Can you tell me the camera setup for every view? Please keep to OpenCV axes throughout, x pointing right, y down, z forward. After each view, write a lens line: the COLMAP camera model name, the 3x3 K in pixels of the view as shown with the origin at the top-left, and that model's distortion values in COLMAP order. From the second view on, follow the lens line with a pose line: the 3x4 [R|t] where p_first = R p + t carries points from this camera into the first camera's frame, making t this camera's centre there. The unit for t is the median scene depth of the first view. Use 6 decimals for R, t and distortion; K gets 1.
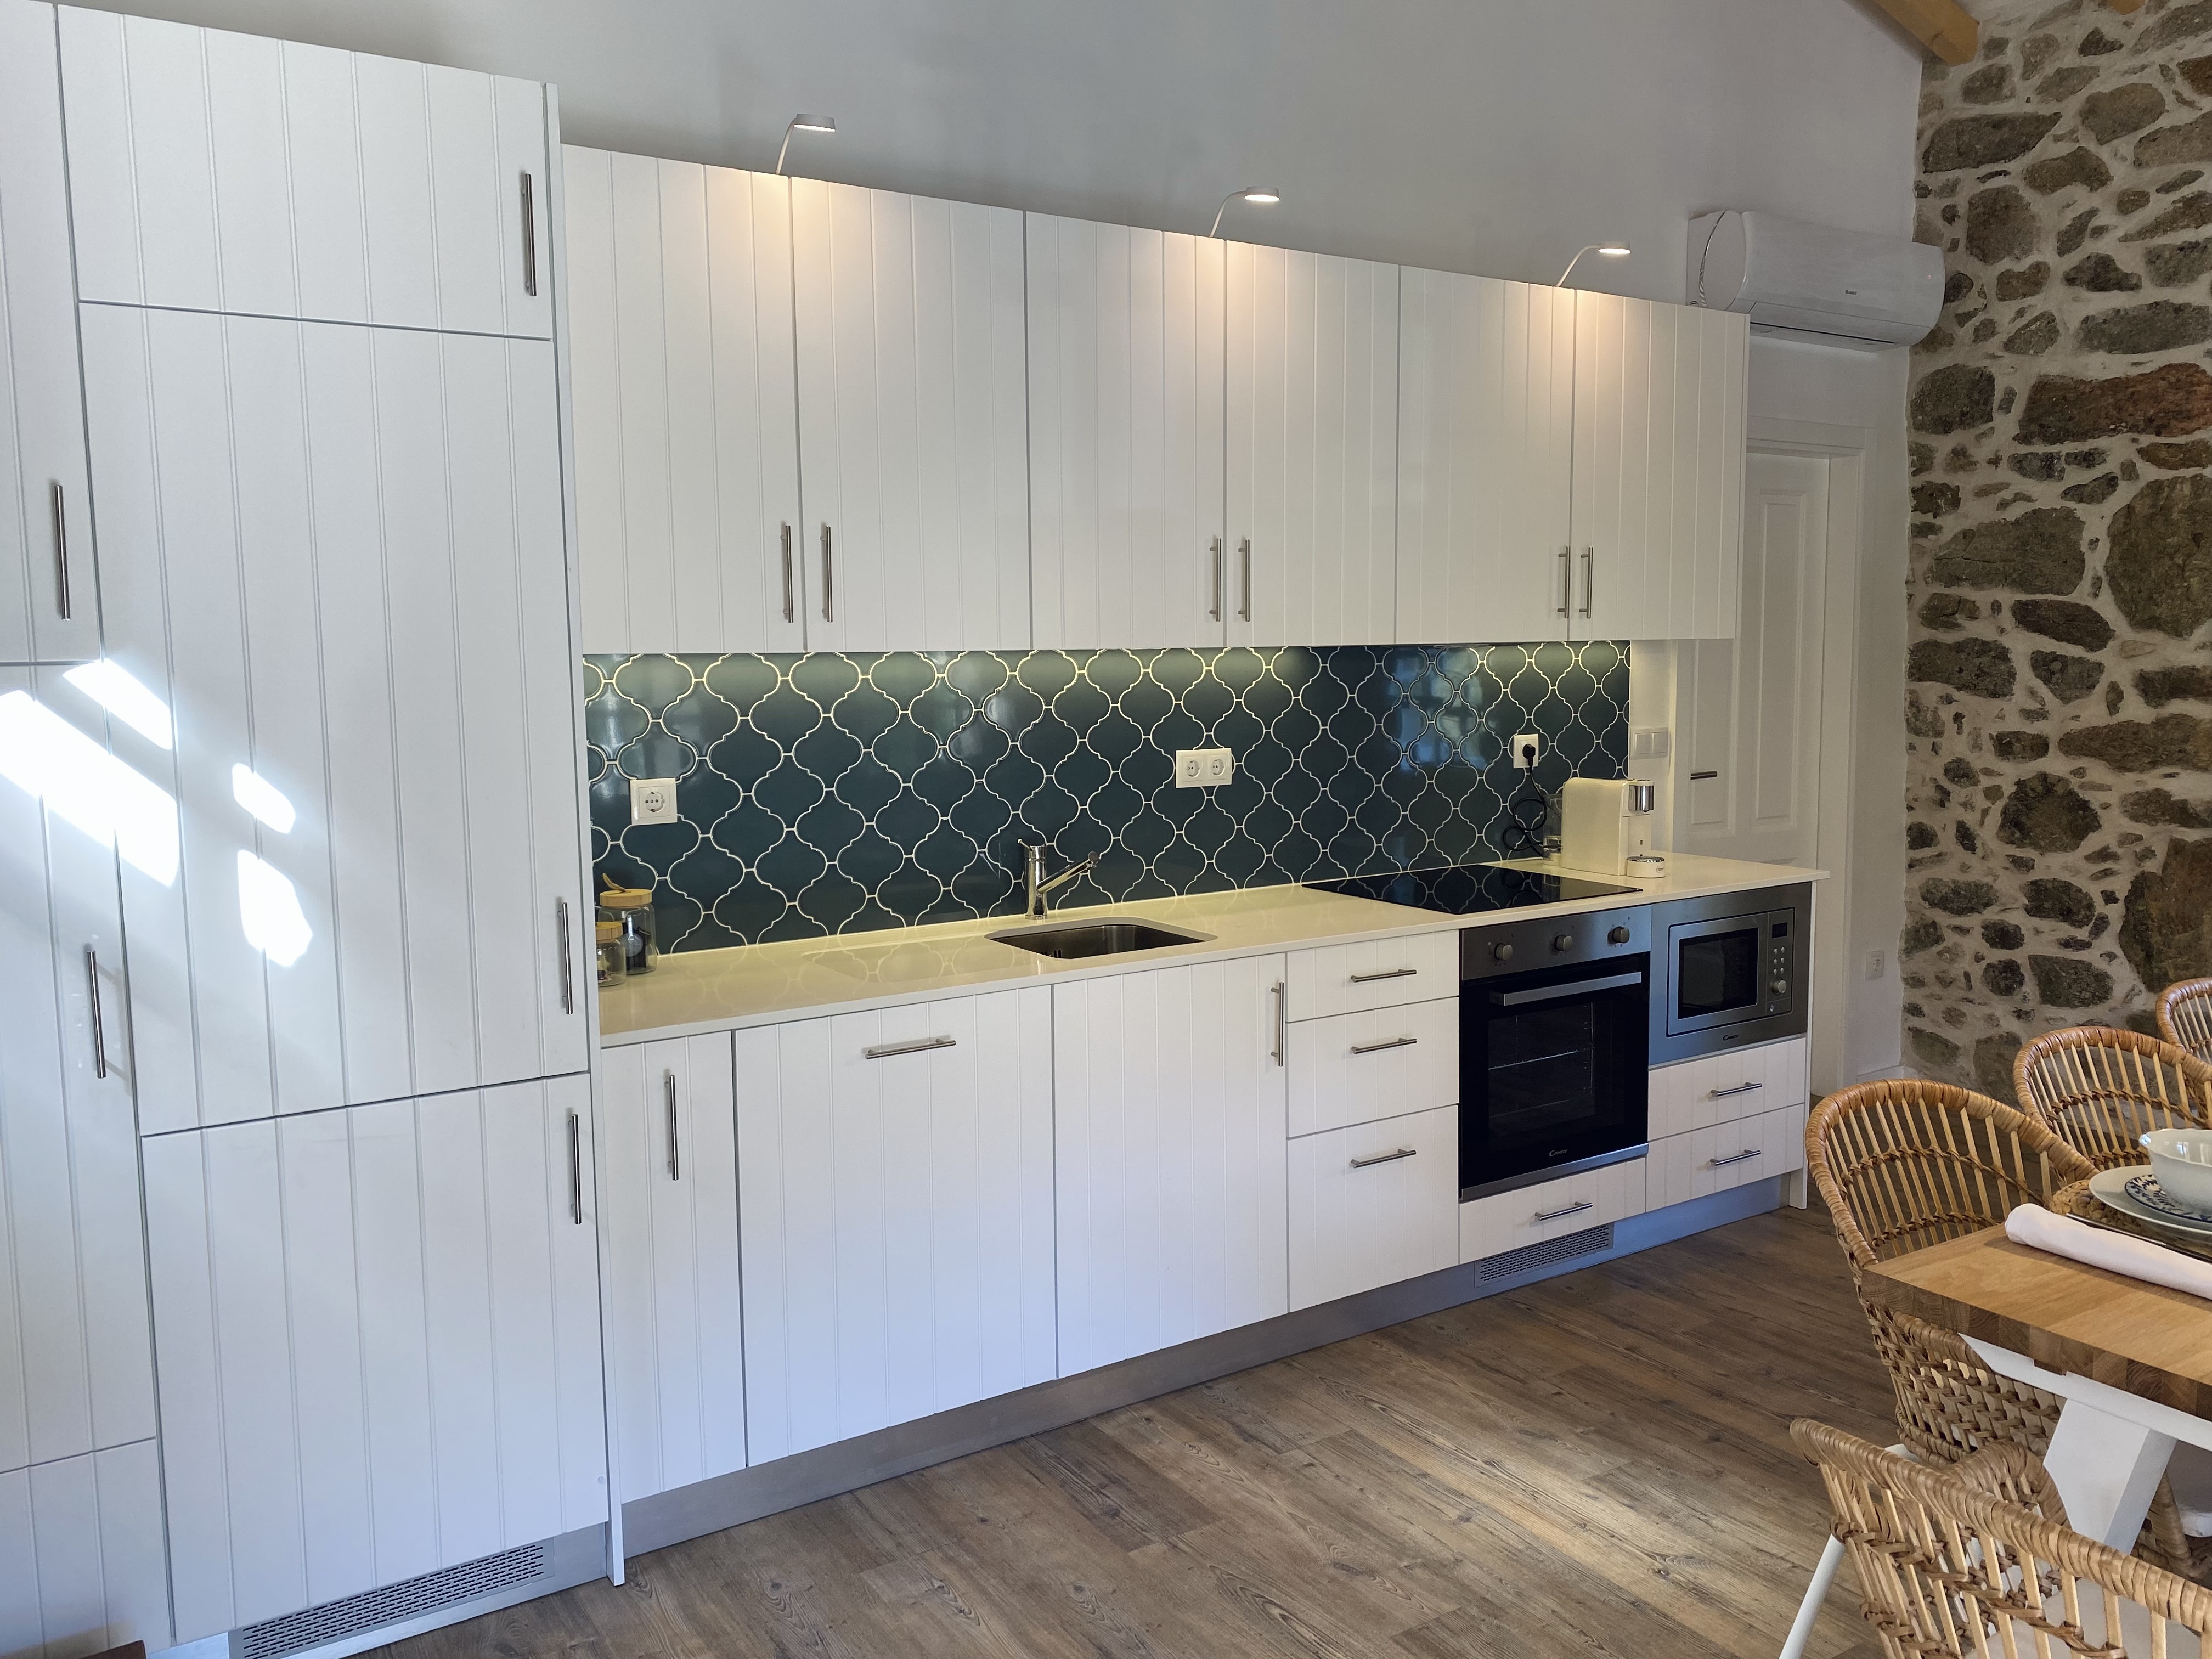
lens RADIAL K [[1701.1, 0, 1041.7], [0, 1701.1, 818.1], [0, 0, 1]] dist [0.021730, -0.042189]
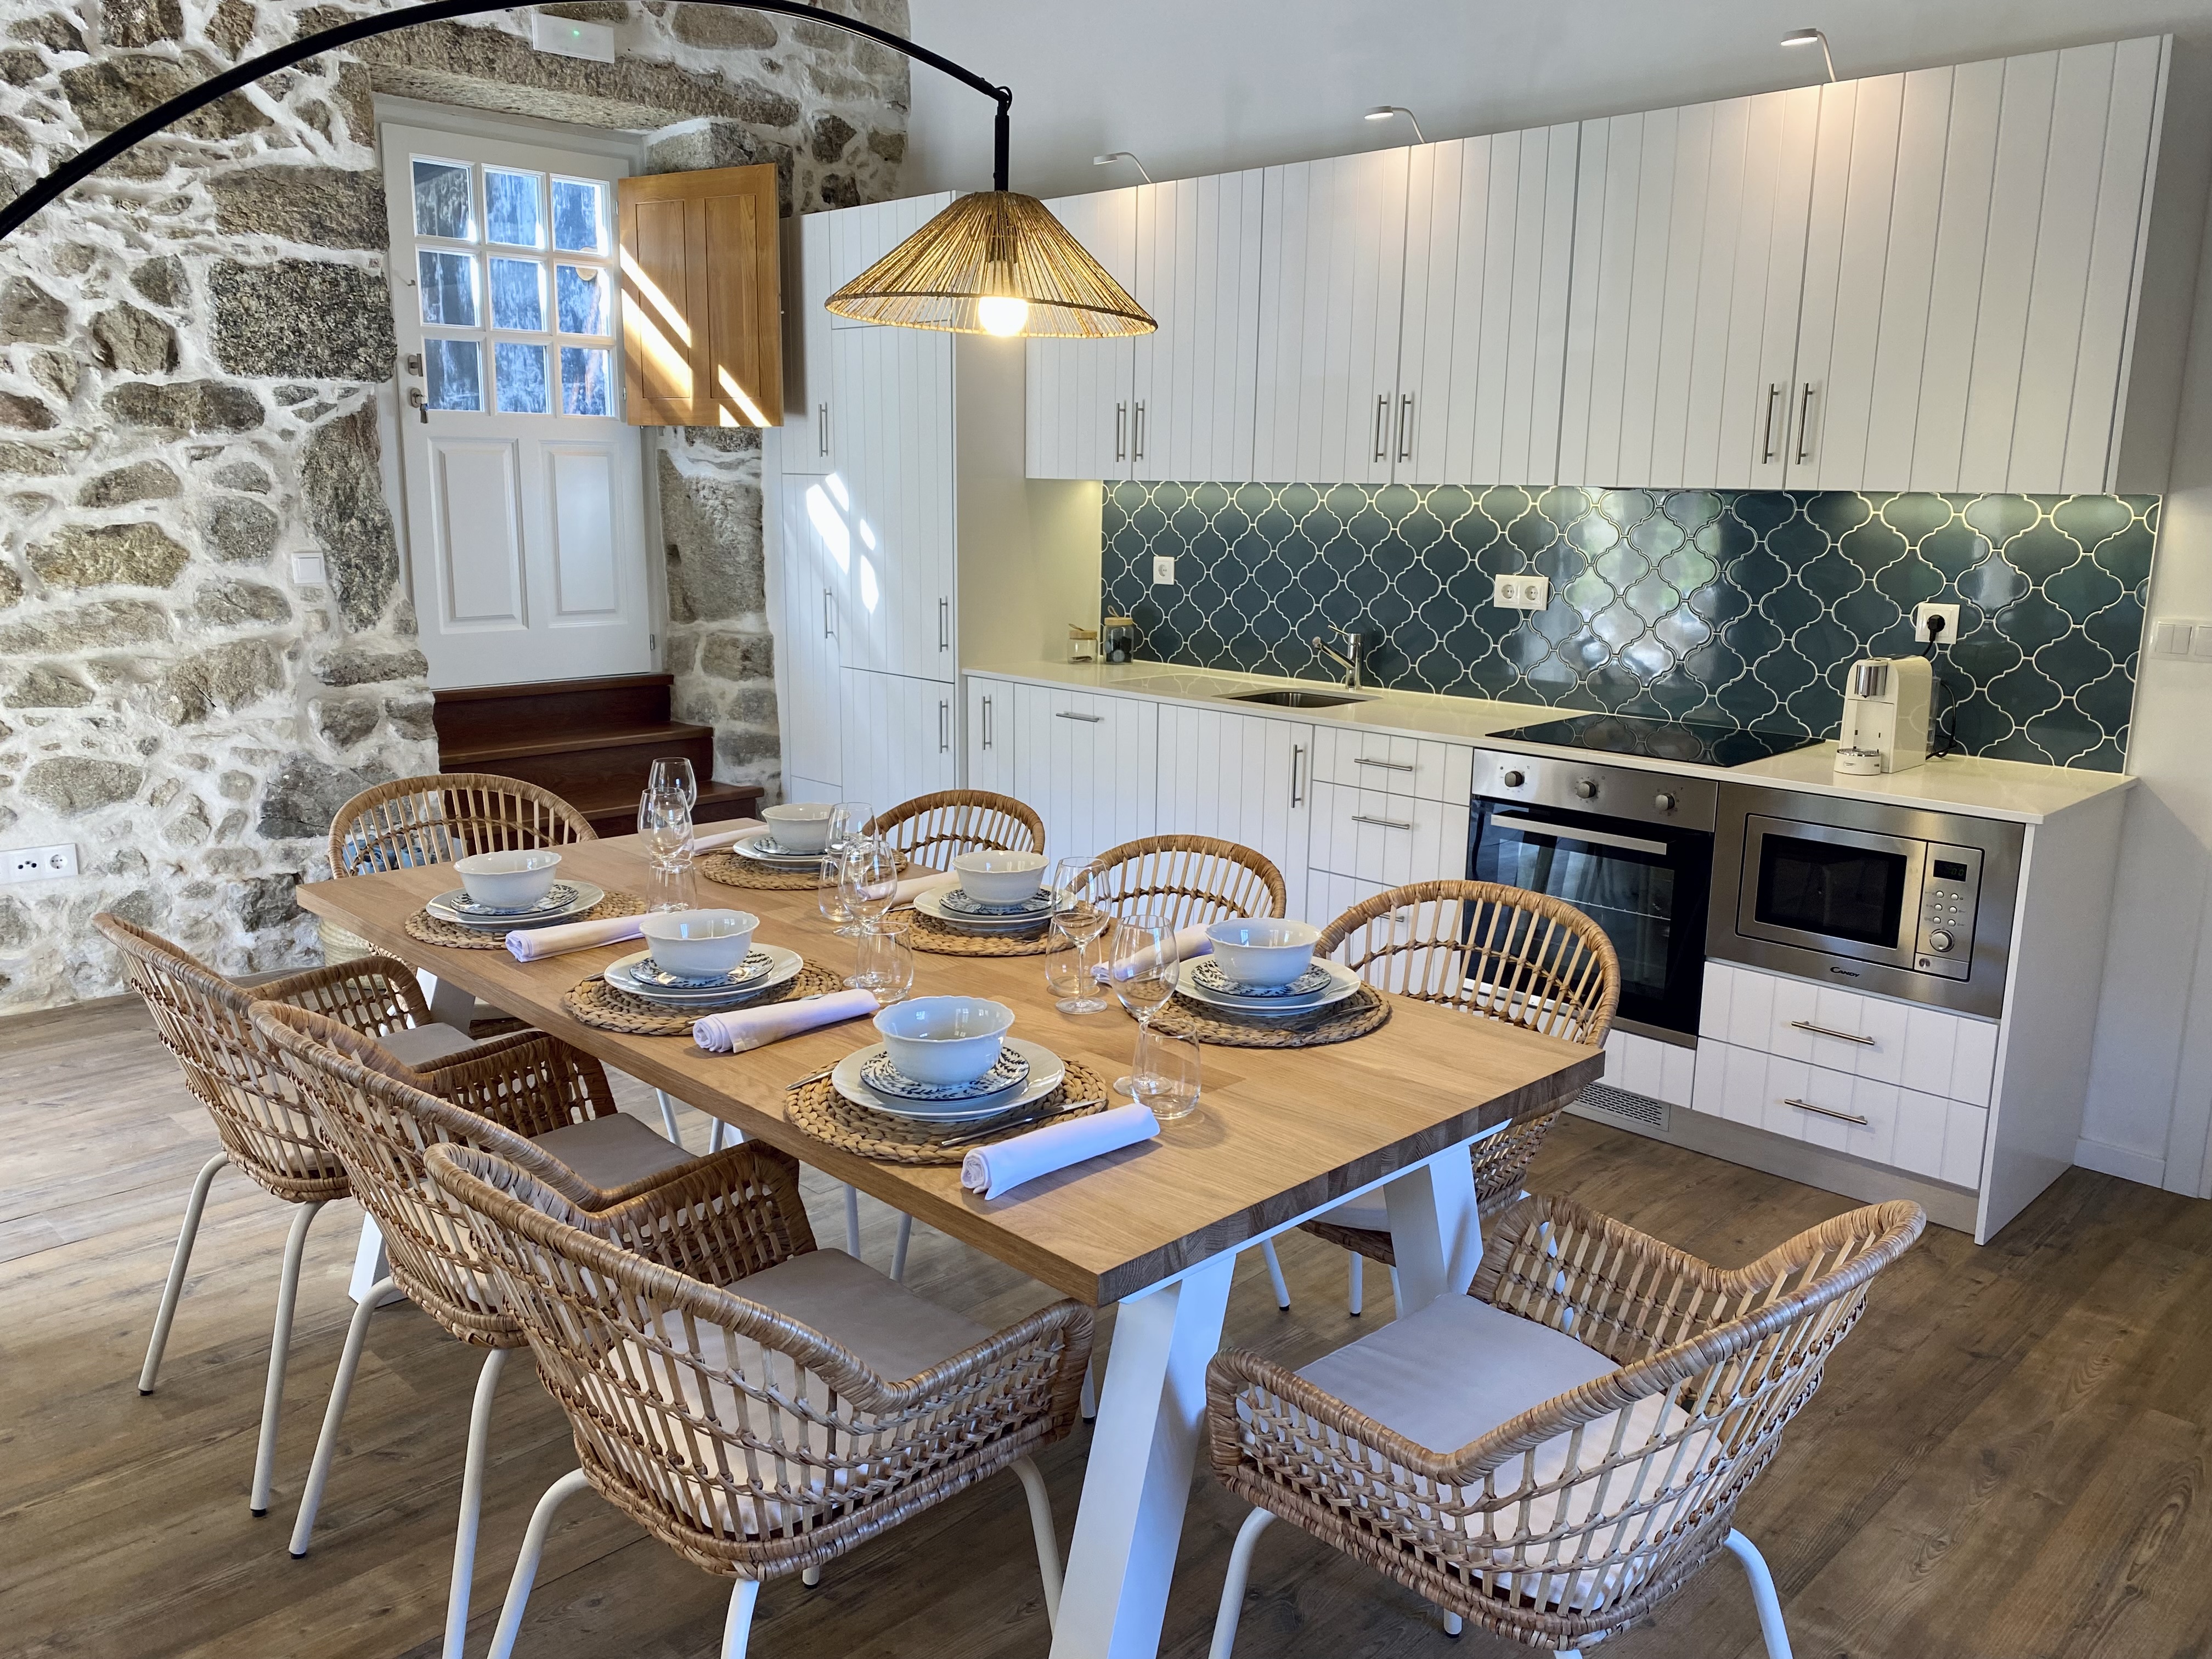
lens RADIAL K [[1701.1, 0, 1098.3], [0, 1701.1, 827.7], [0, 0, 1]] dist [0.021730, -0.042189]
pose [[0.226545, 0.212664, -0.950501, 1.178410], [-0.114188, 0.974942, 0.190916, -0.063049], [0.967284, 0.065285, 0.245152, 0.464057]]
